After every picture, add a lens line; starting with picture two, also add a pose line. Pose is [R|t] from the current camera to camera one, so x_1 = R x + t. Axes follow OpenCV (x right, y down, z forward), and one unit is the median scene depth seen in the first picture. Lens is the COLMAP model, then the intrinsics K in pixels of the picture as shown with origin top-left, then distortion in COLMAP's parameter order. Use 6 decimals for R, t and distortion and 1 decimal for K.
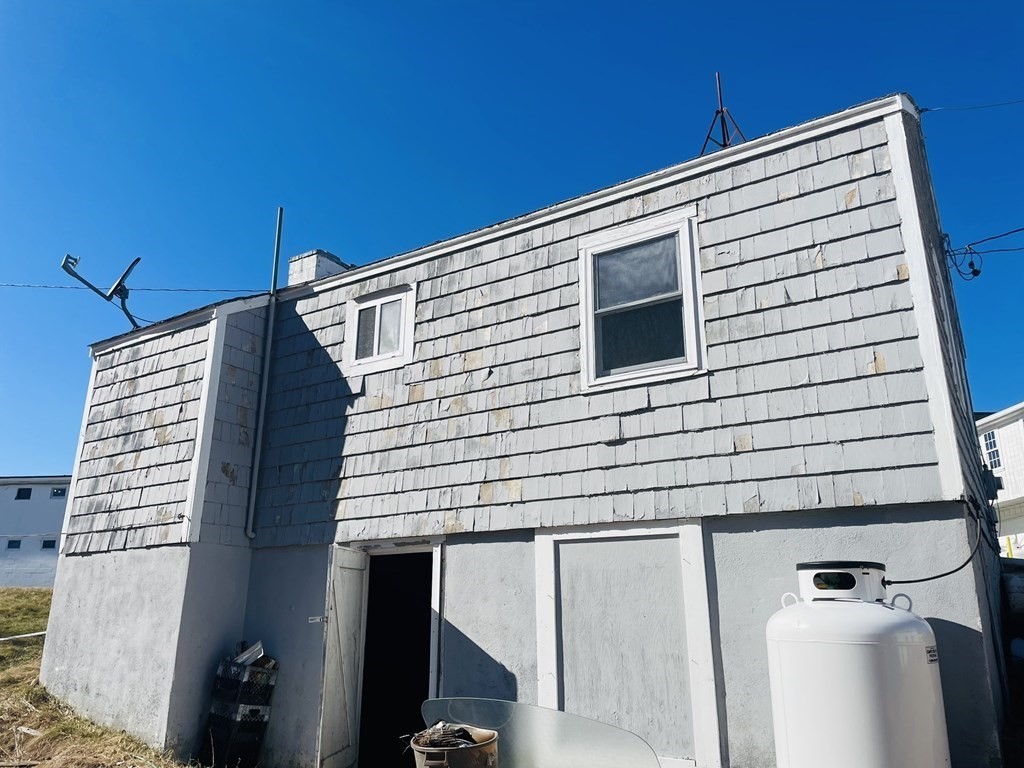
lens RADIAL K [[768.8, 0, 517.4], [0, 768.8, 384.4], [0, 0, 1]] dist [0.092880, -0.123062]
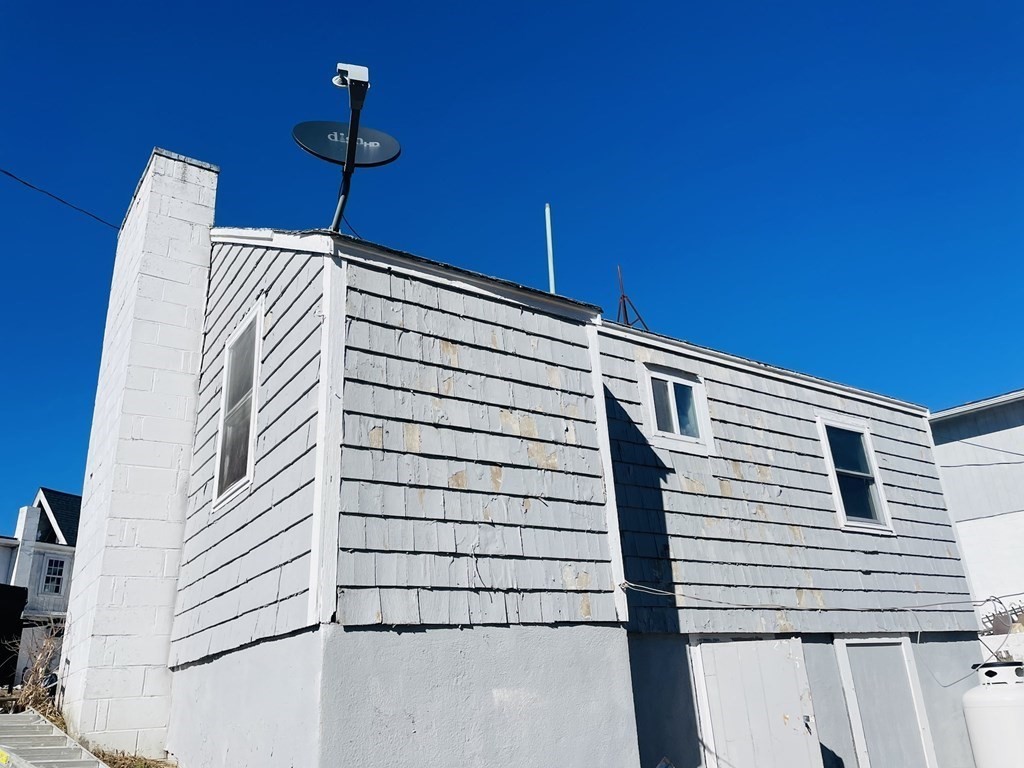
lens RADIAL K [[768.8, 0, 517.4], [0, 768.8, 384.4], [0, 0, 1]] dist [0.092880, -0.123062]
pose [[0.387419, 0.319983, 0.864591, -1.138650], [-0.211846, 0.943635, -0.254310, 0.195579], [-0.897234, -0.084636, 0.433369, 0.784725]]
